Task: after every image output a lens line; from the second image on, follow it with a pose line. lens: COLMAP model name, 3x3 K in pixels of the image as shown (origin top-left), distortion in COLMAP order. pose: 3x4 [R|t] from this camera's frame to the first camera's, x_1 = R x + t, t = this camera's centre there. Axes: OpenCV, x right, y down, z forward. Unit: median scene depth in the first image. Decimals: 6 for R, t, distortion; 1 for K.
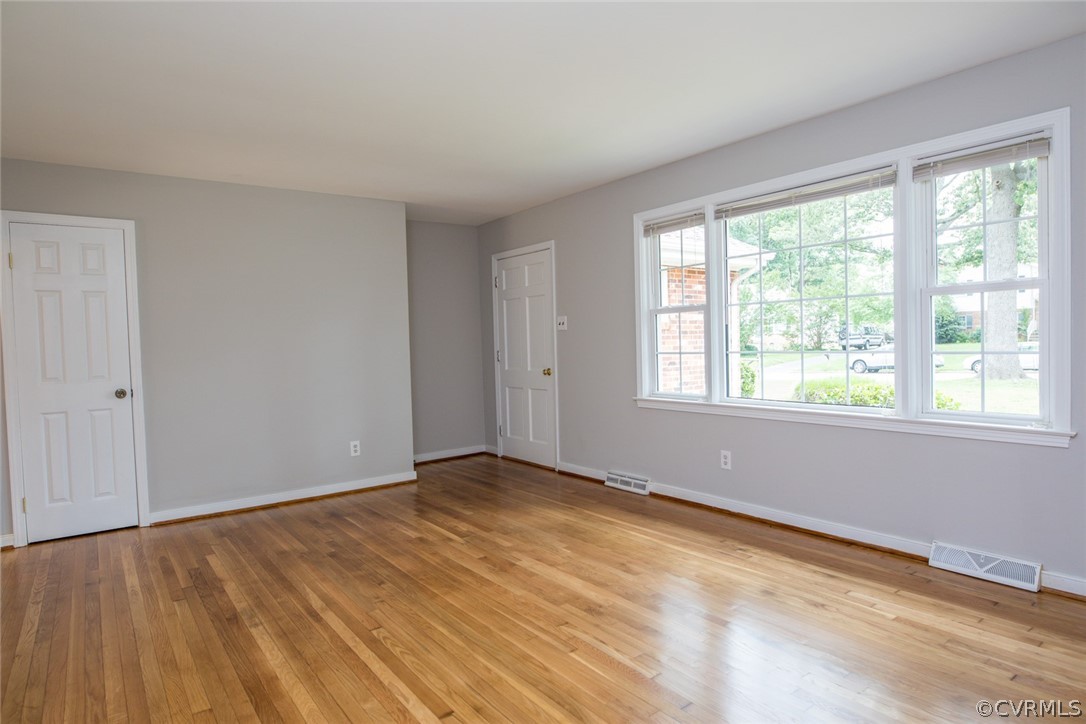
lens RADIAL K [[626.3, 0, 543.0], [0, 626.3, 362.0], [0, 0, 1]] dist [-0.021214, -0.002156]
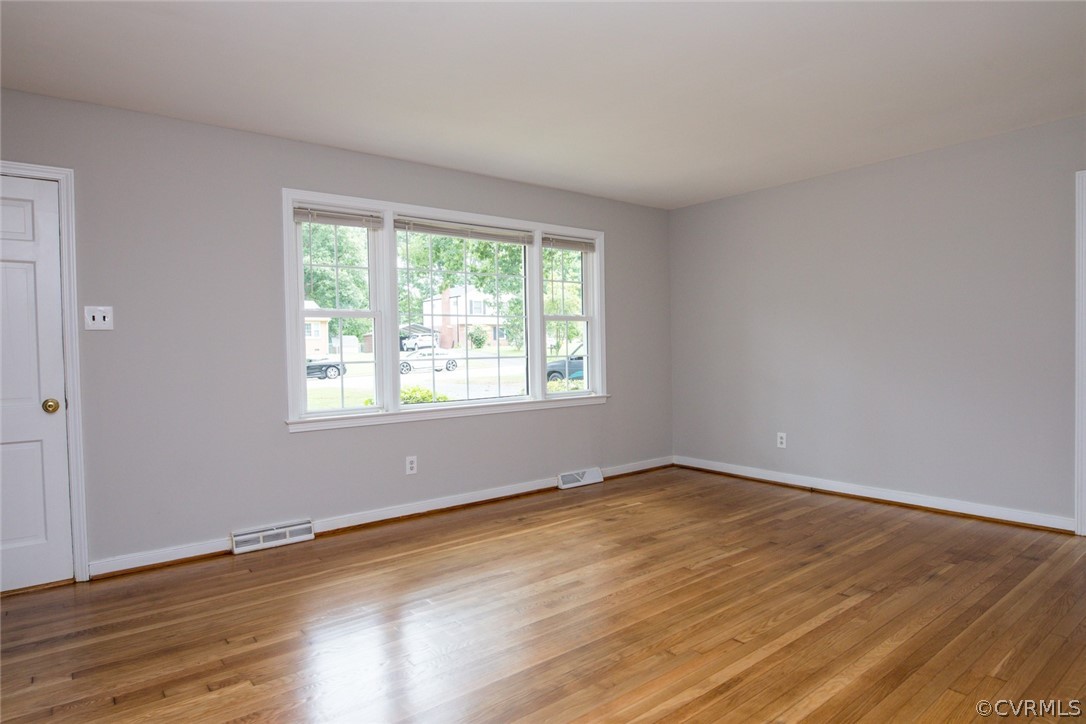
lens RADIAL K [[626.3, 0, 543.0], [0, 626.3, 362.0], [0, 0, 1]] dist [-0.021214, -0.002156]
pose [[-0.033928, 0.004319, 0.999415, -0.873876], [0.050668, 0.998712, -0.002596, 0.001630], [-0.998139, 0.050550, -0.034103, 0.959148]]
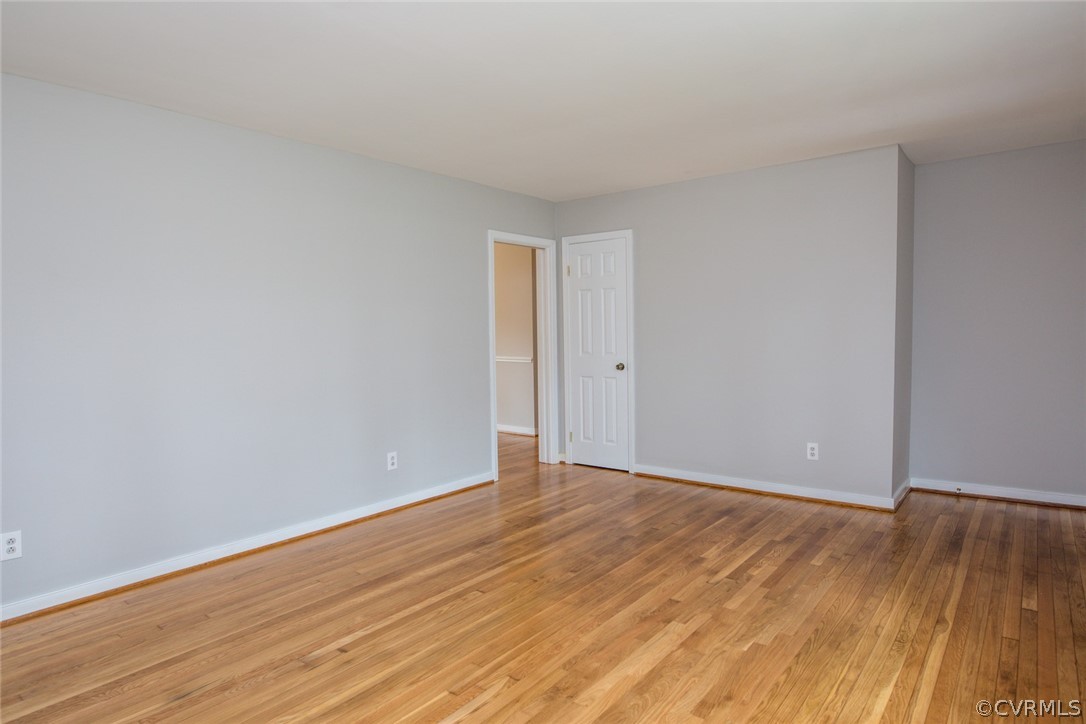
lens RADIAL K [[626.3, 0, 543.0], [0, 626.3, 362.0], [0, 0, 1]] dist [-0.021214, -0.002156]
pose [[0.261069, 0.080783, -0.961934, 0.623848], [-0.020706, 0.996732, 0.078085, -0.066988], [0.965098, -0.000467, 0.261889, 0.596141]]
